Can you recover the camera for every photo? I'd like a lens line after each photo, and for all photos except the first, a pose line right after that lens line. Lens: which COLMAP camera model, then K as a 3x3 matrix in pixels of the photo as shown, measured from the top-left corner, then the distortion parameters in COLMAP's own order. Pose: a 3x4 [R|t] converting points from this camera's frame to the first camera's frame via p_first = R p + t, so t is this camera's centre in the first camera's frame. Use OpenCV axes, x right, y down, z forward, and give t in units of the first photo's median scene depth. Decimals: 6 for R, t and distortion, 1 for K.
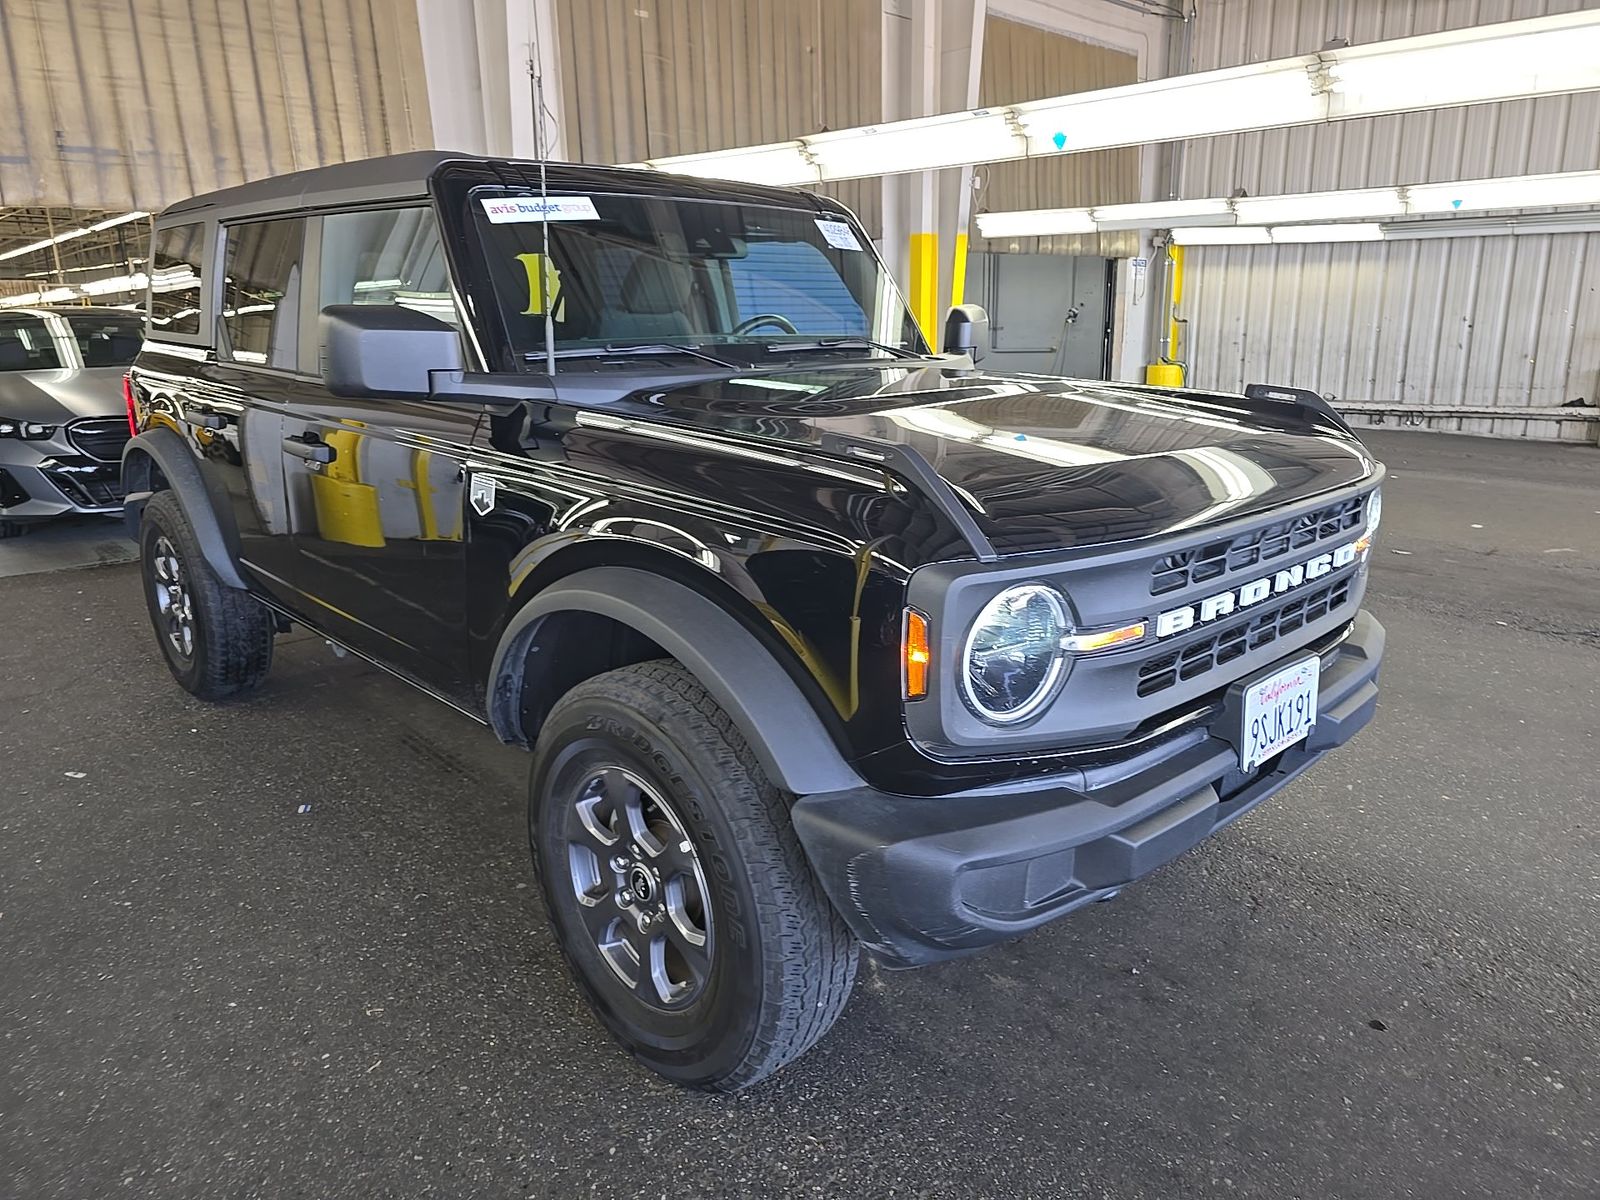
lens RADIAL K [[1092.9, 0, 799.5], [0, 1092.9, 609.5], [0, 0, 1]] dist [0.069206, -0.064106]
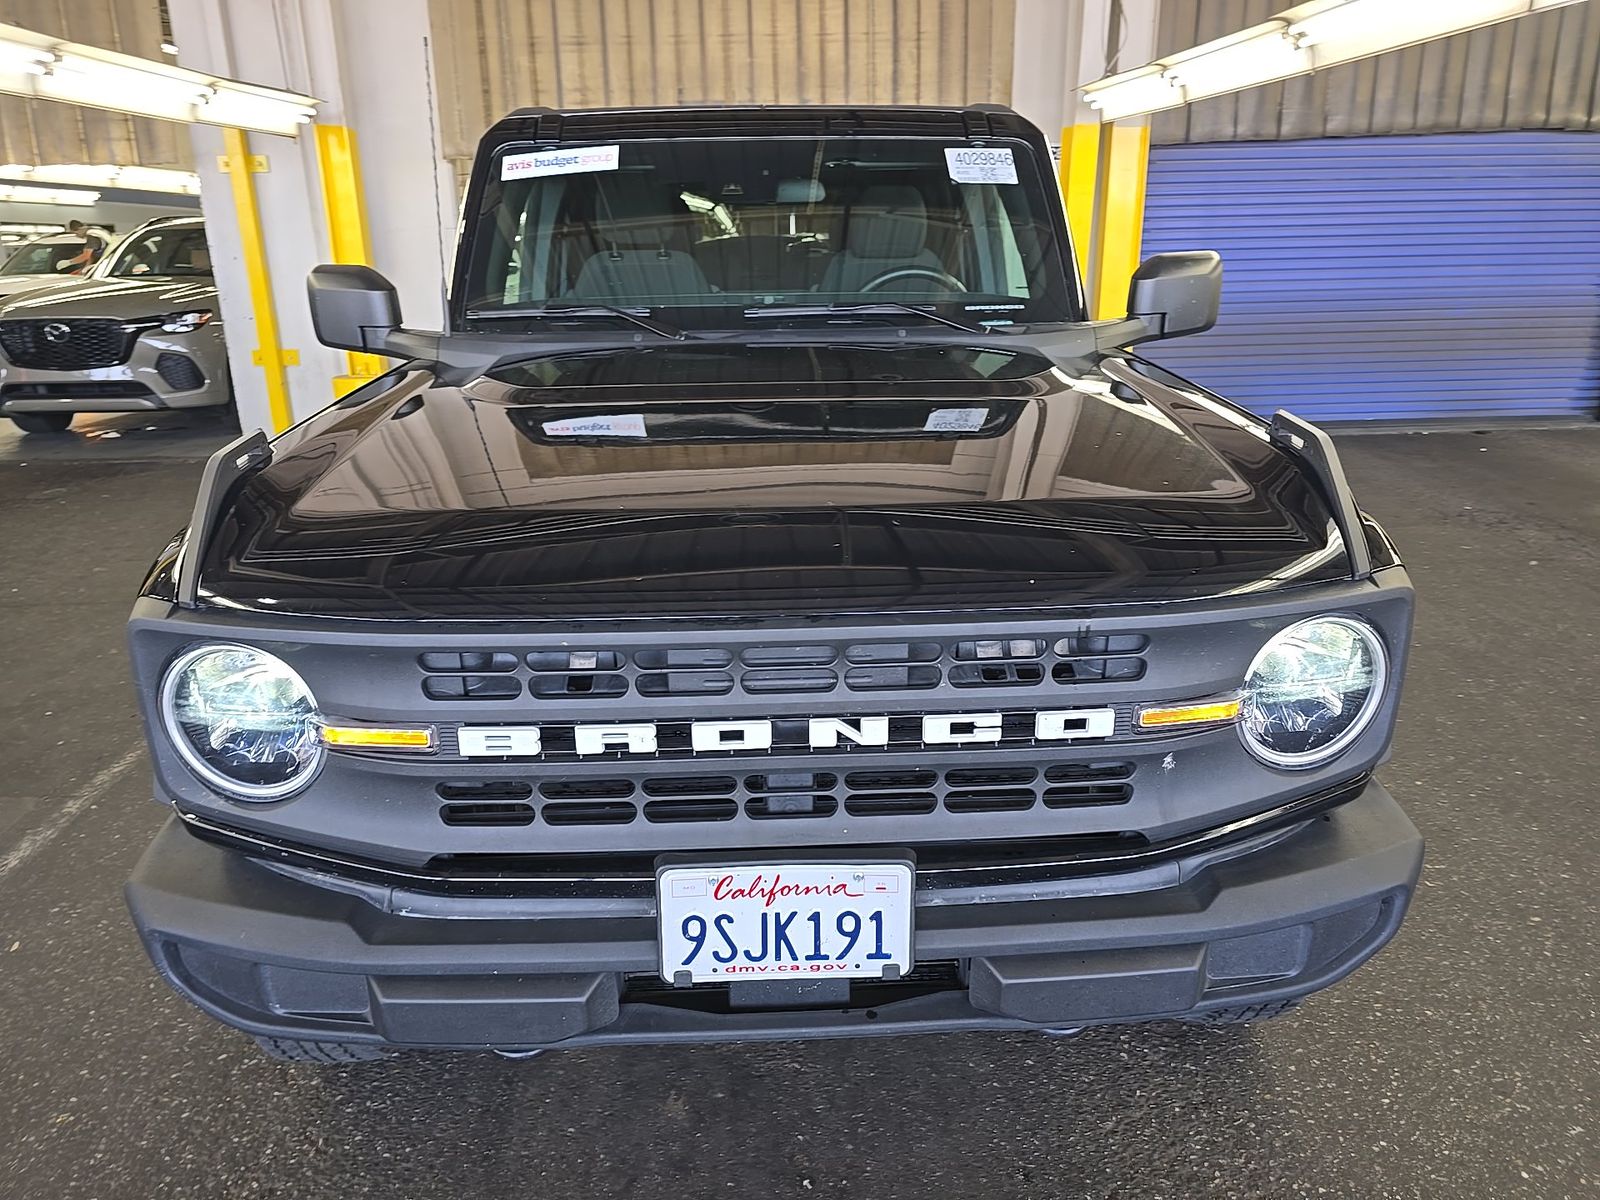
lens RADIAL K [[1095.1, 0, 800.0], [0, 1095.1, 600.0], [0, 0, 1]] dist [0.051891, -0.052050]
pose [[0.744552, 0.210341, -0.633560, 0.291895], [-0.166328, 0.977584, 0.129090, -0.065419], [0.646511, 0.009265, 0.762848, 0.177853]]
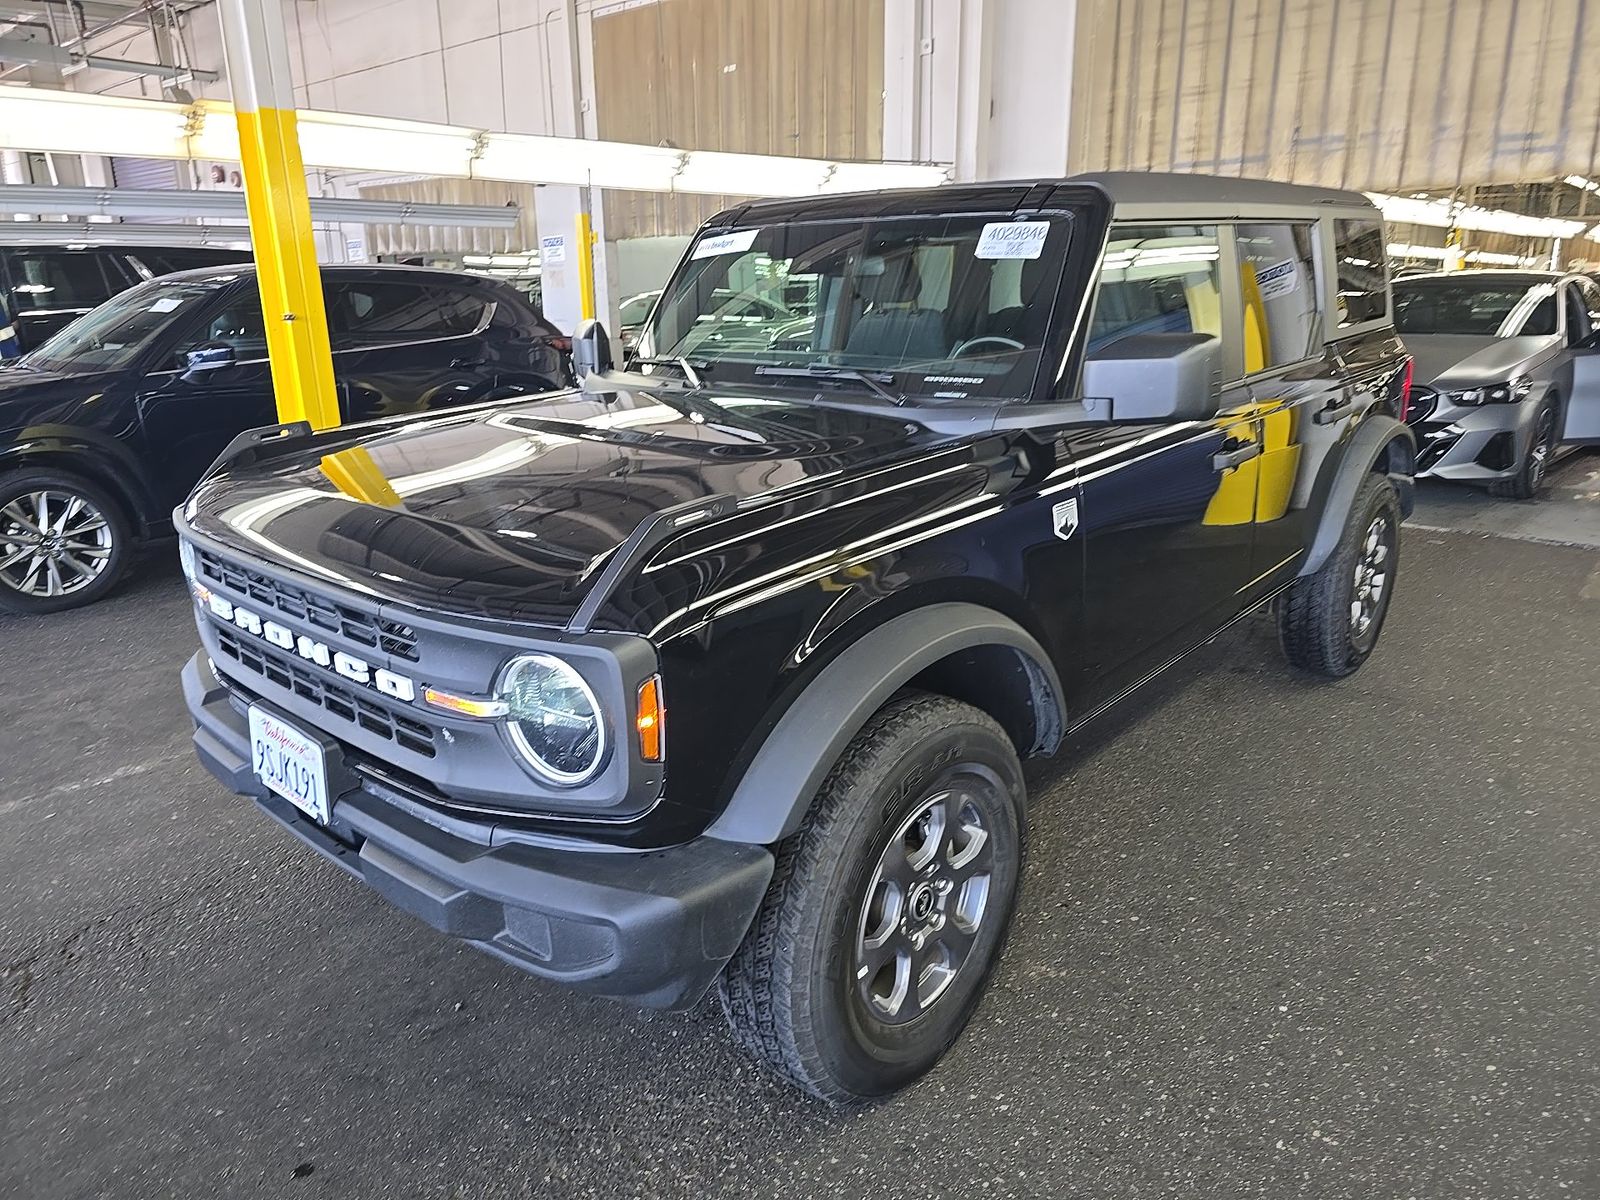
lens RADIAL K [[1095.1, 0, 800.0], [0, 1095.1, 600.0], [0, 0, 1]] dist [0.051891, -0.052050]
pose [[0.065230, 0.289365, -0.954994, 0.498899], [-0.245241, 0.932328, 0.265747, -0.155494], [0.967265, 0.216869, 0.131780, 0.459891]]
